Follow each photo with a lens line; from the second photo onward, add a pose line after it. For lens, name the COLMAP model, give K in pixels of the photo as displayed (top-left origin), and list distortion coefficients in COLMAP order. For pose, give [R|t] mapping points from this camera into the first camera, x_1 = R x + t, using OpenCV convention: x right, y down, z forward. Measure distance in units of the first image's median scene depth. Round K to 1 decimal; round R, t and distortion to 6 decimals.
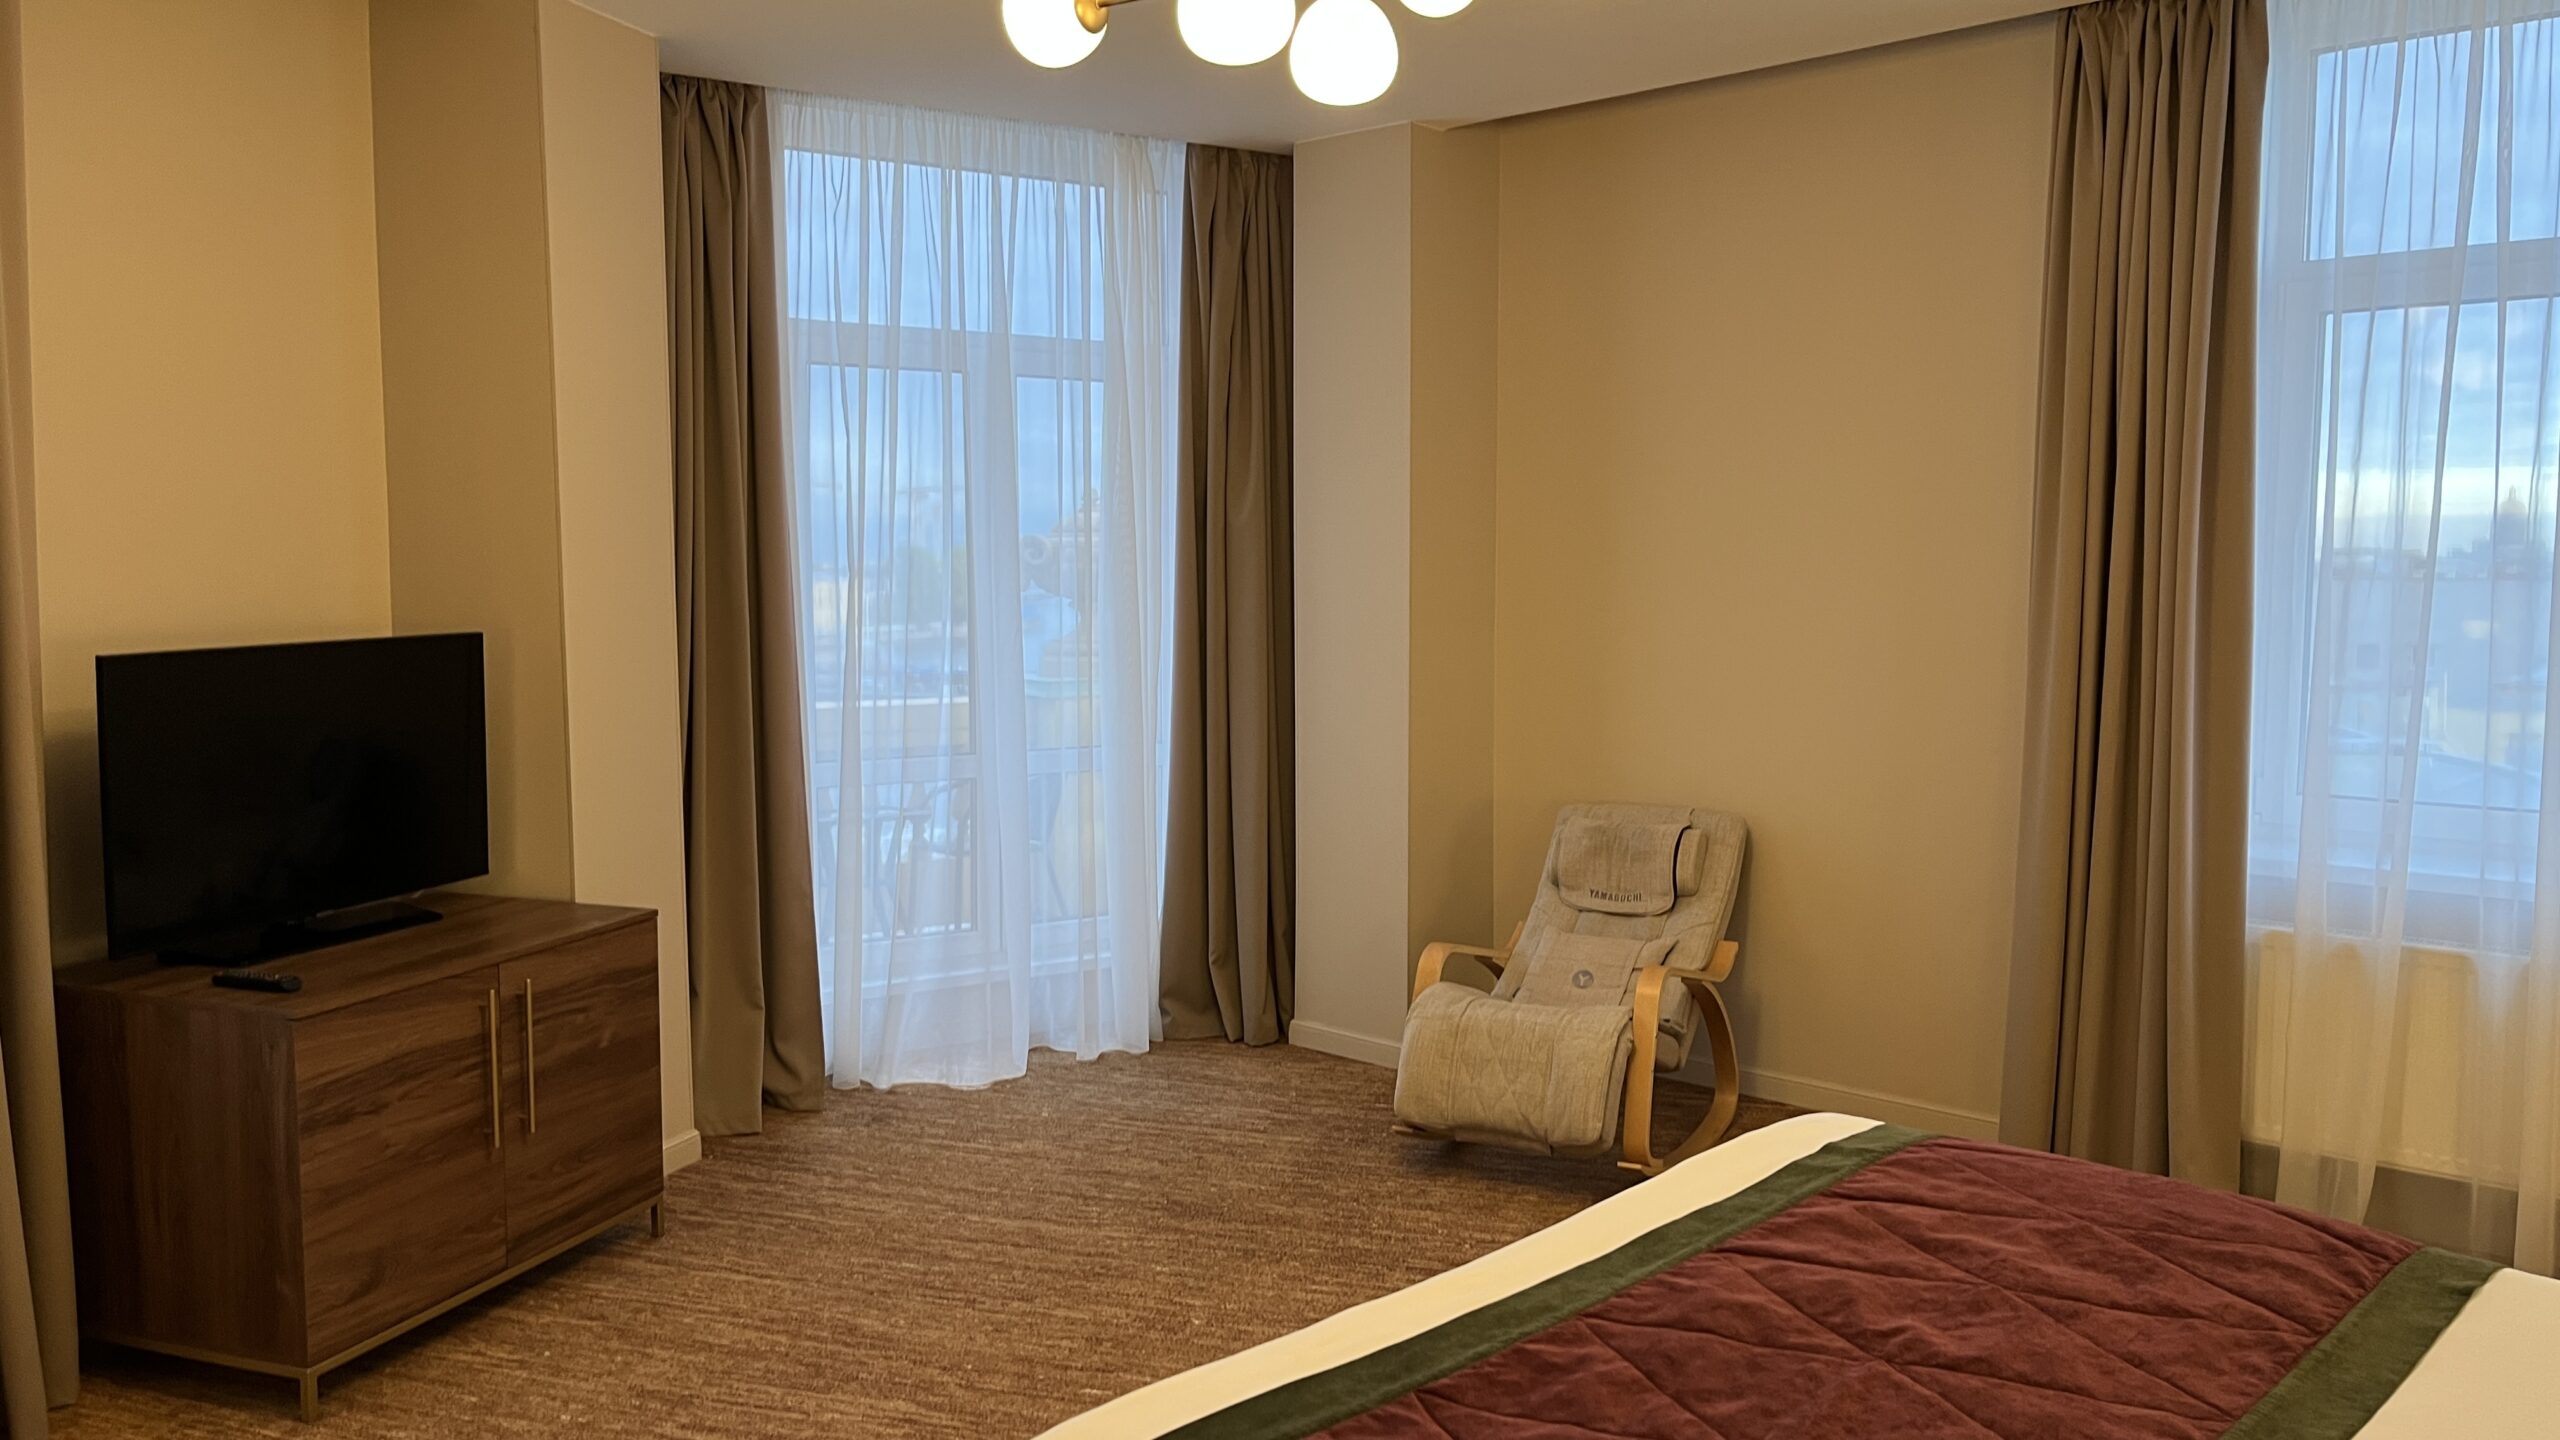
lens RADIAL K [[1943.1, 0, 1283.5], [0, 1943.1, 730.2], [0, 0, 1]] dist [0.073078, -0.103463]
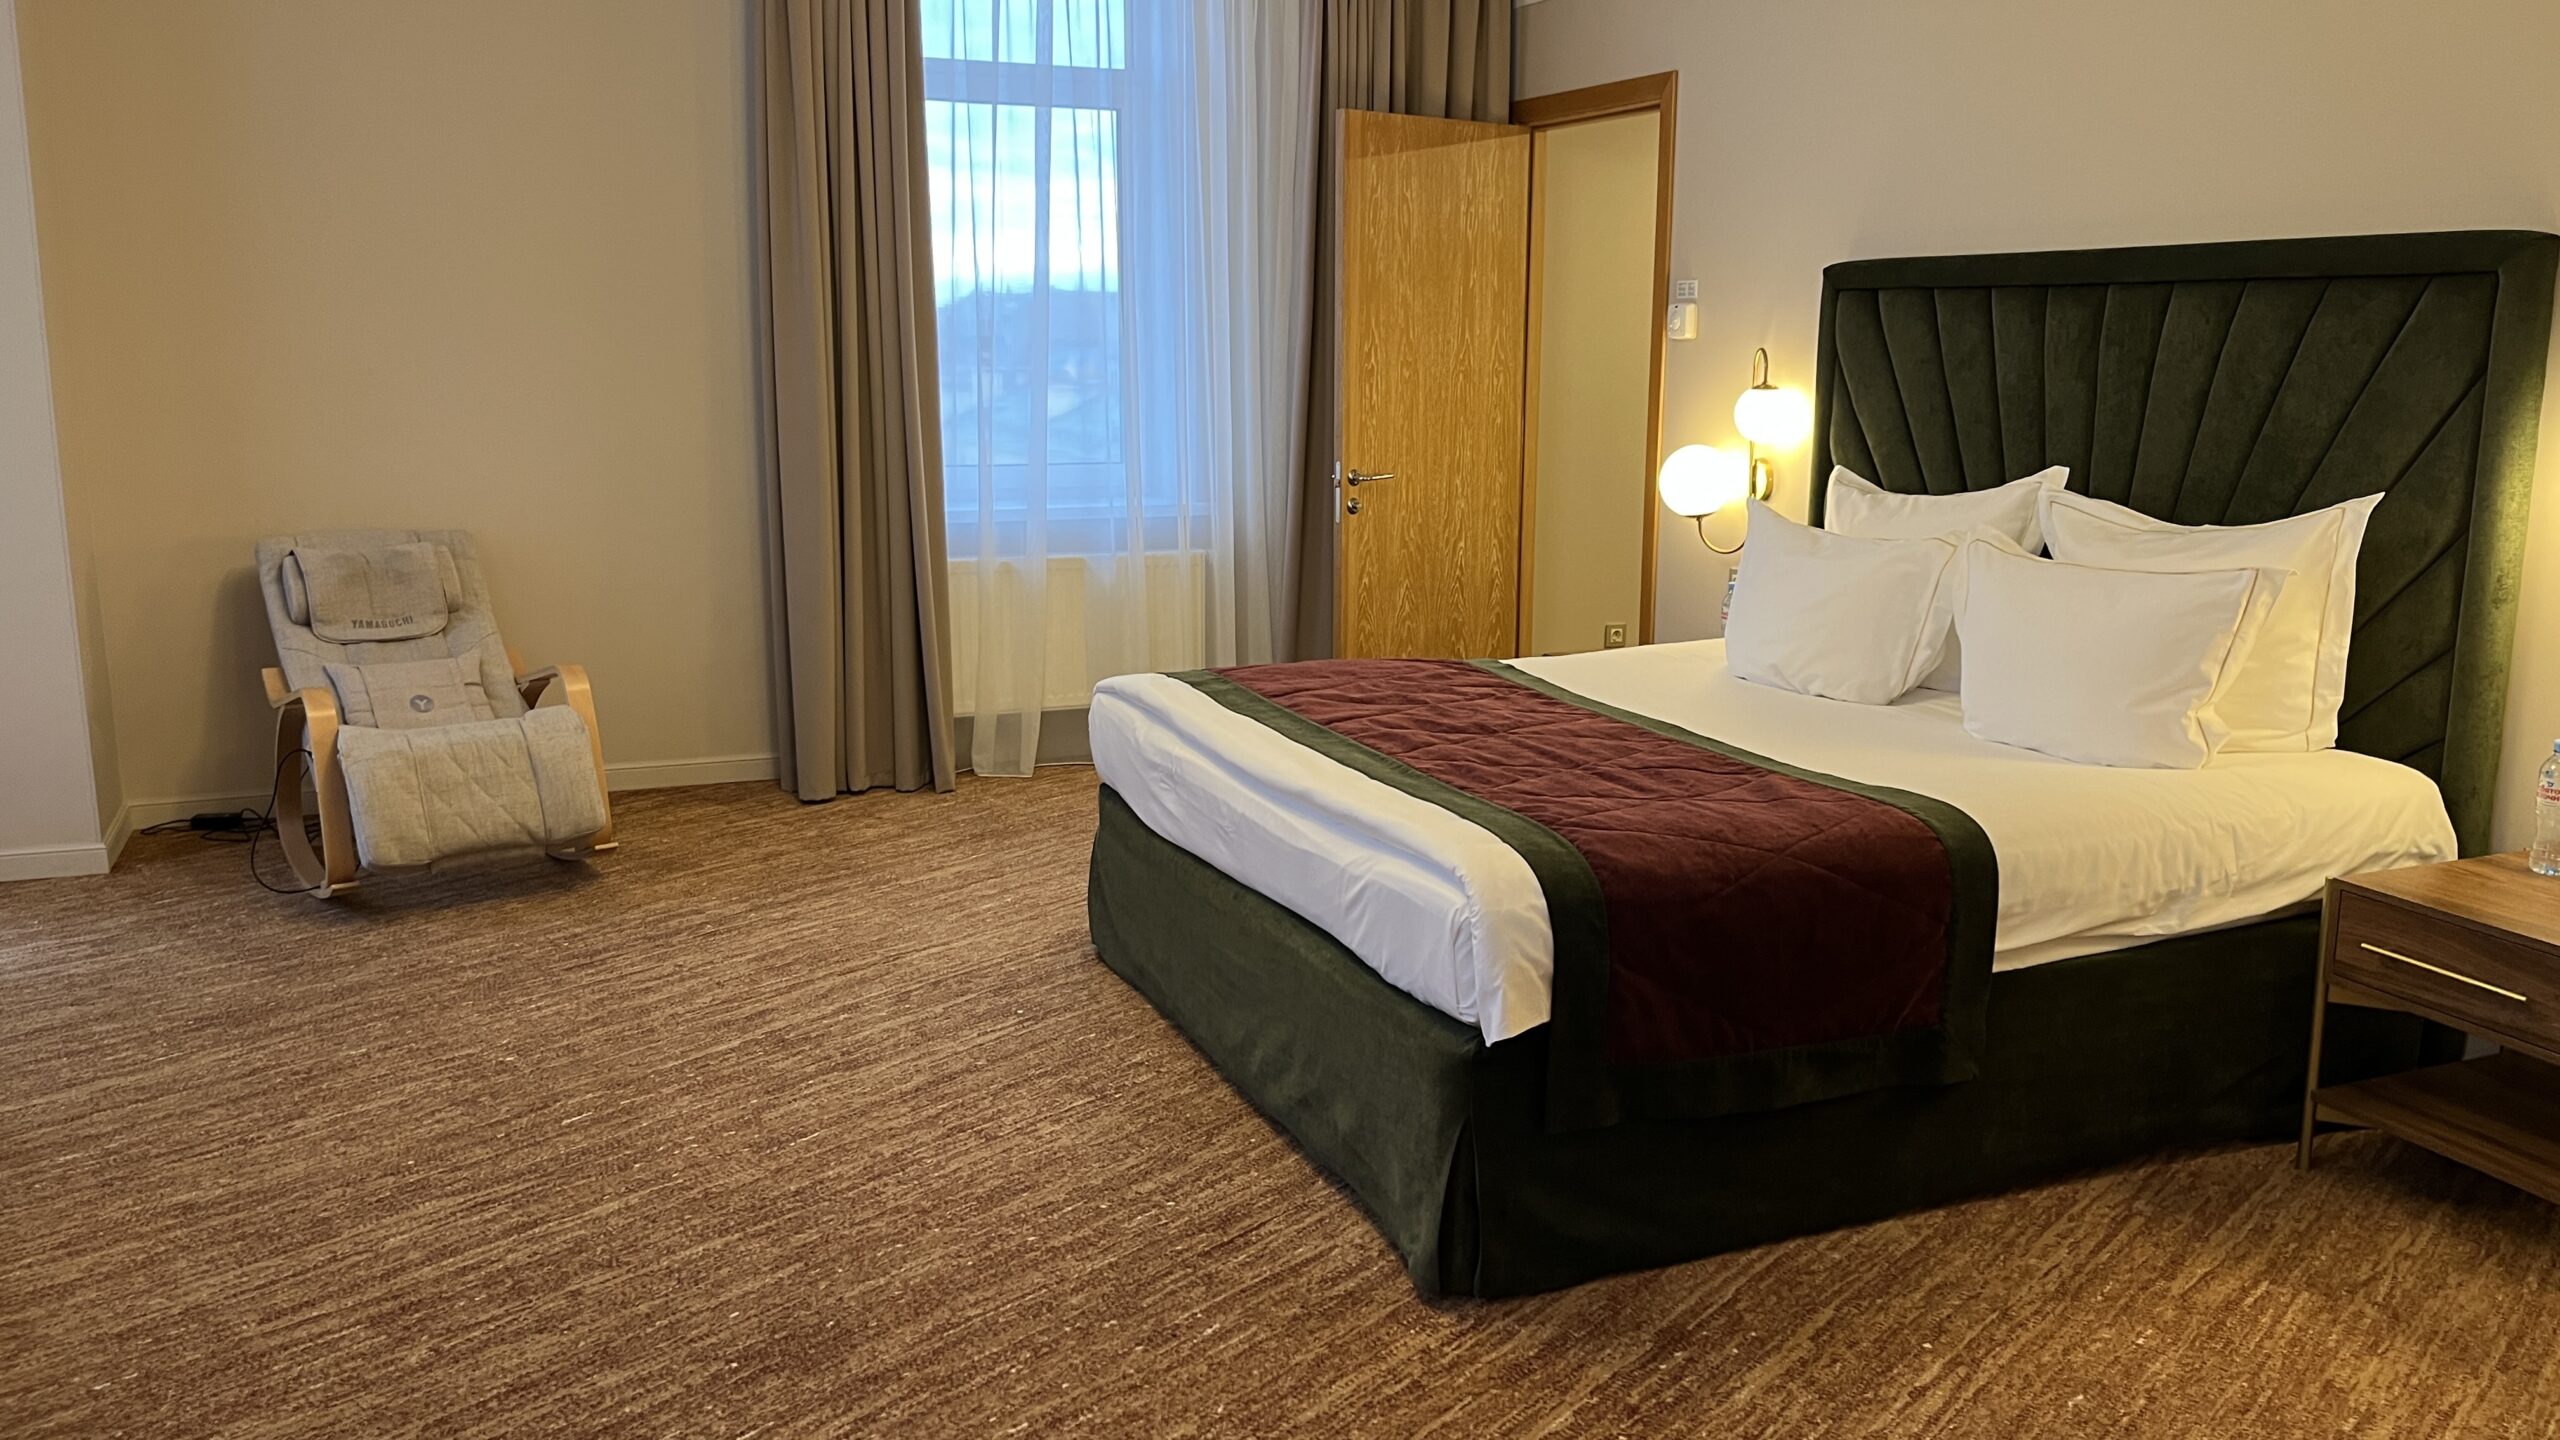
lens RADIAL K [[1943.1, 0, 1293.2], [0, 1943.1, 706.6], [0, 0, 1]] dist [0.073078, -0.103463]
pose [[0.398629, -0.164711, 0.902200, -0.651960], [0.071089, 0.986330, 0.148660, 0.016321], [-0.914353, 0.004877, 0.404889, 0.235359]]
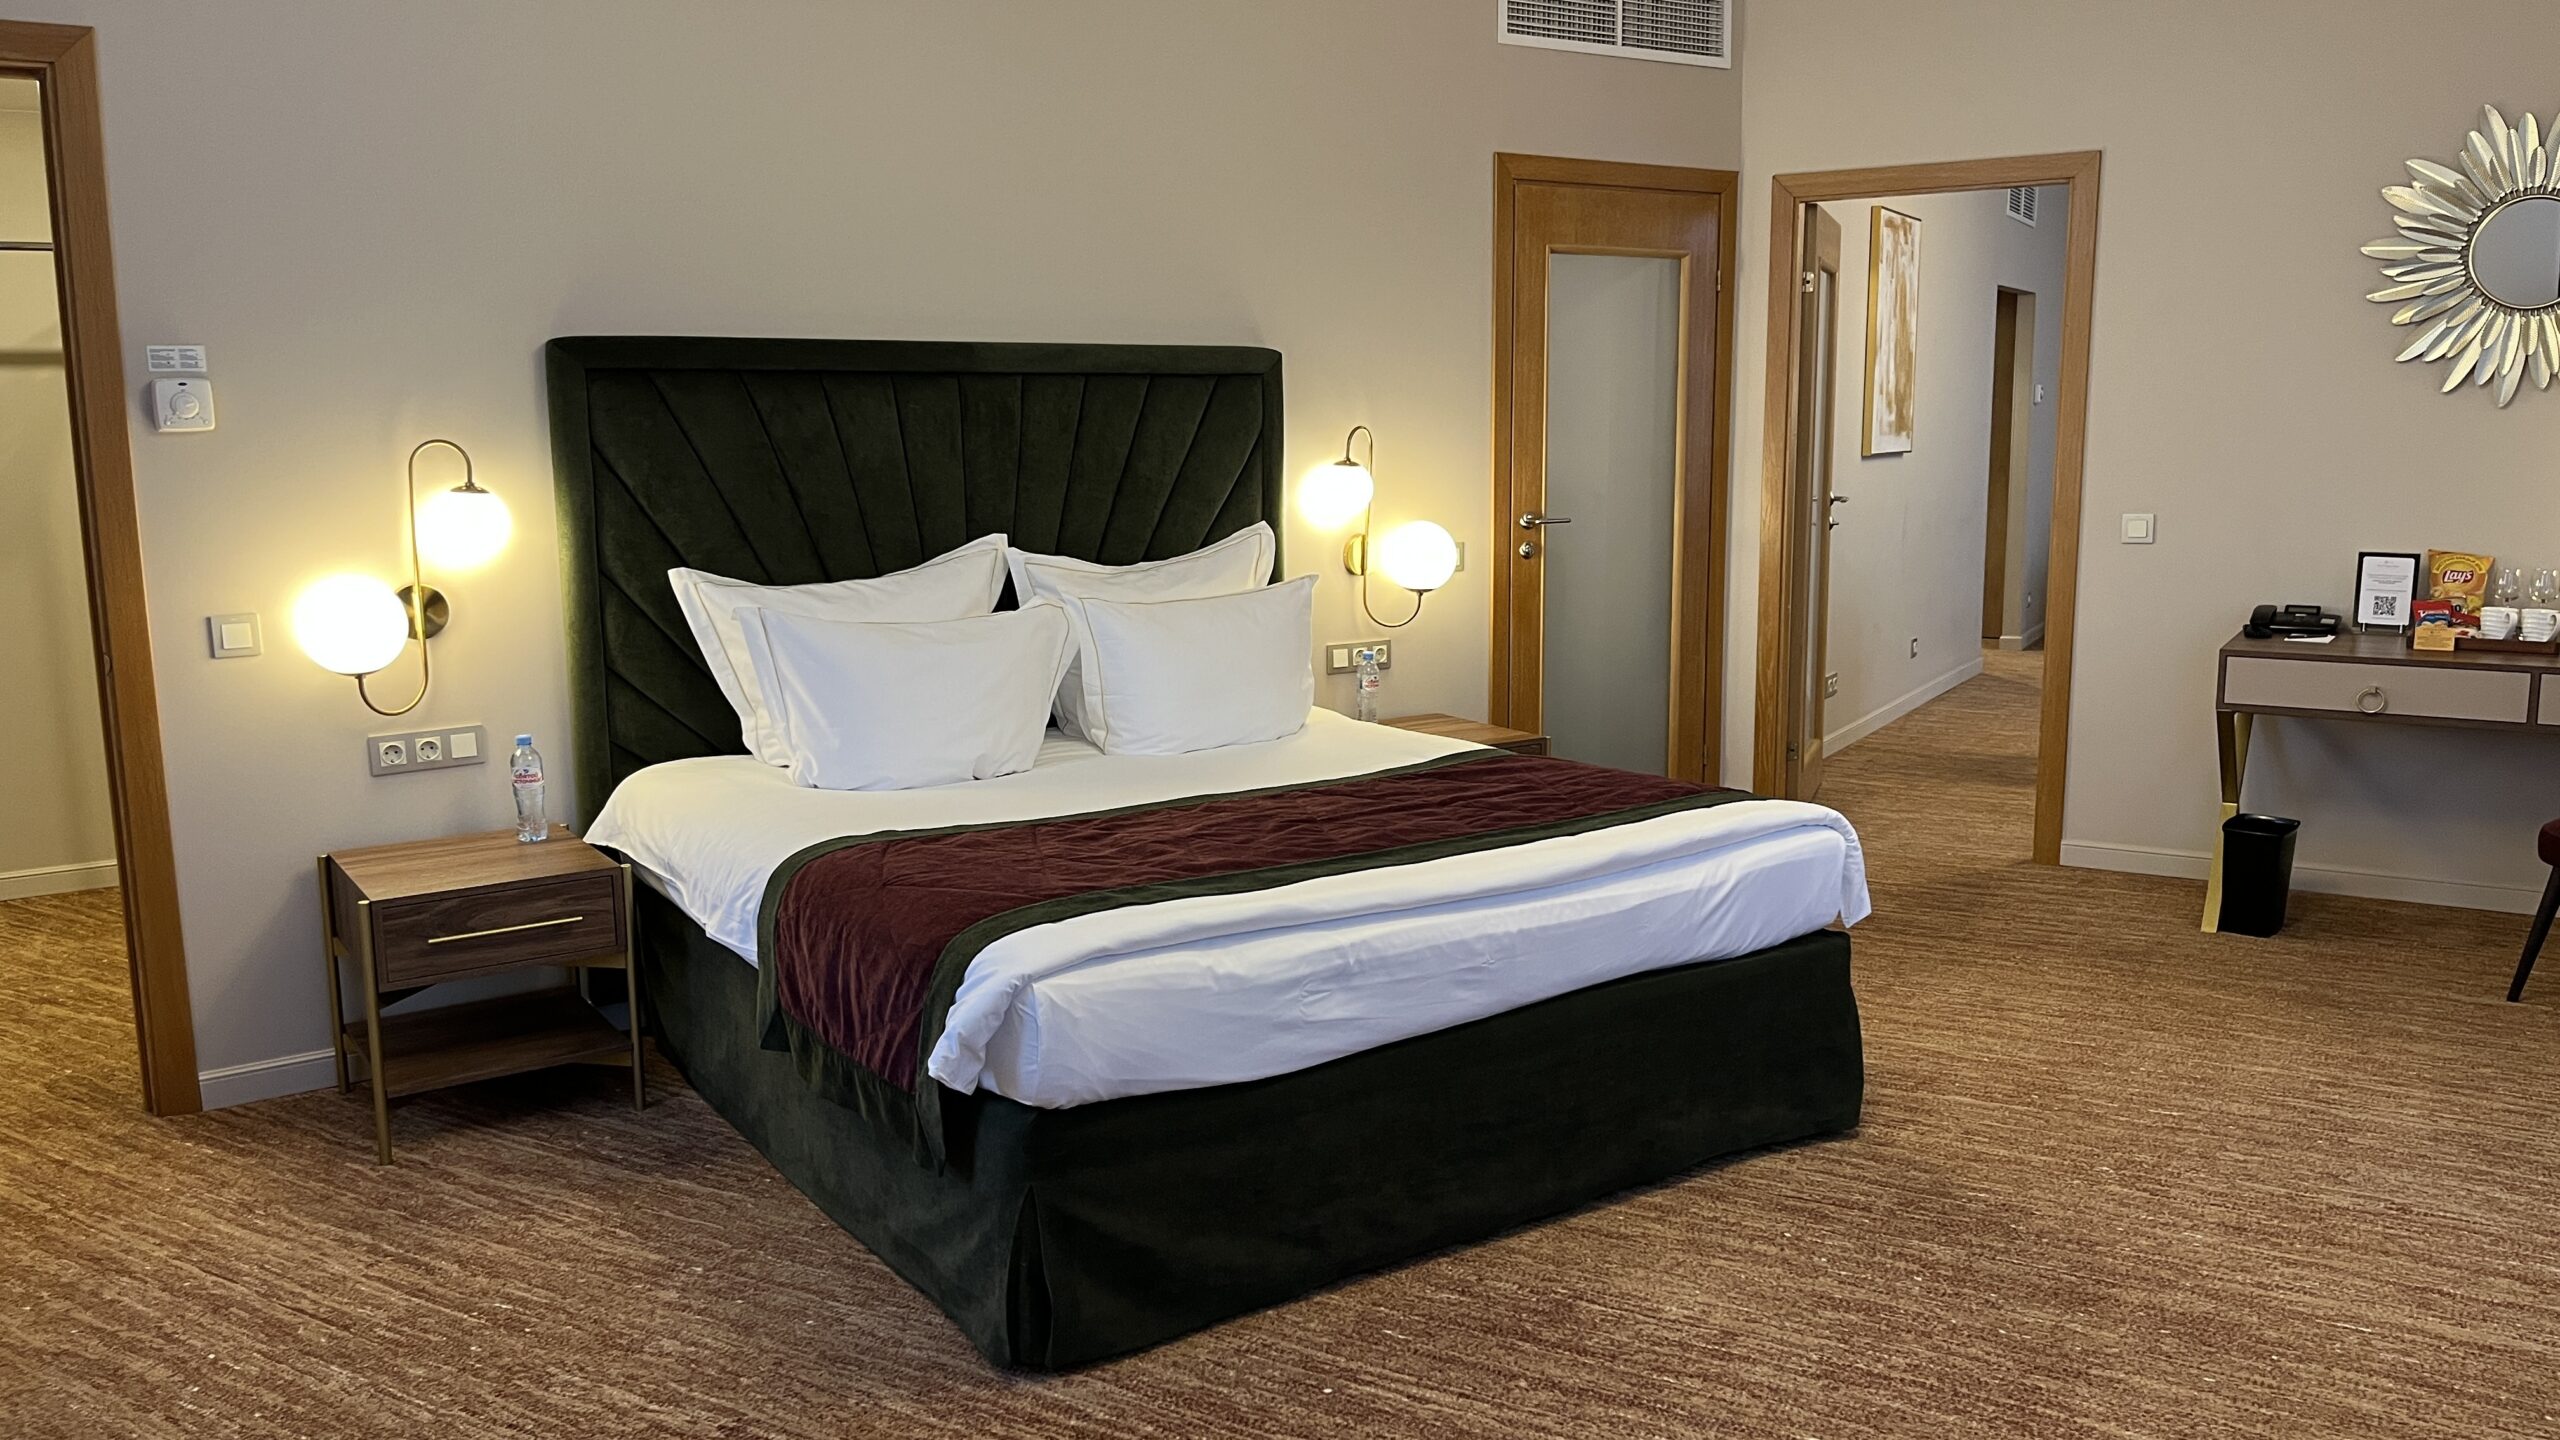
lens RADIAL K [[1943.1, 0, 1283.4], [0, 1943.1, 715.2], [0, 0, 1]] dist [0.073078, -0.103463]
pose [[-0.976262, -0.006745, 0.216487, 0.121729], [0.045752, 0.970539, 0.236561, -0.128999], [-0.211704, 0.240850, -0.947192, 1.715878]]
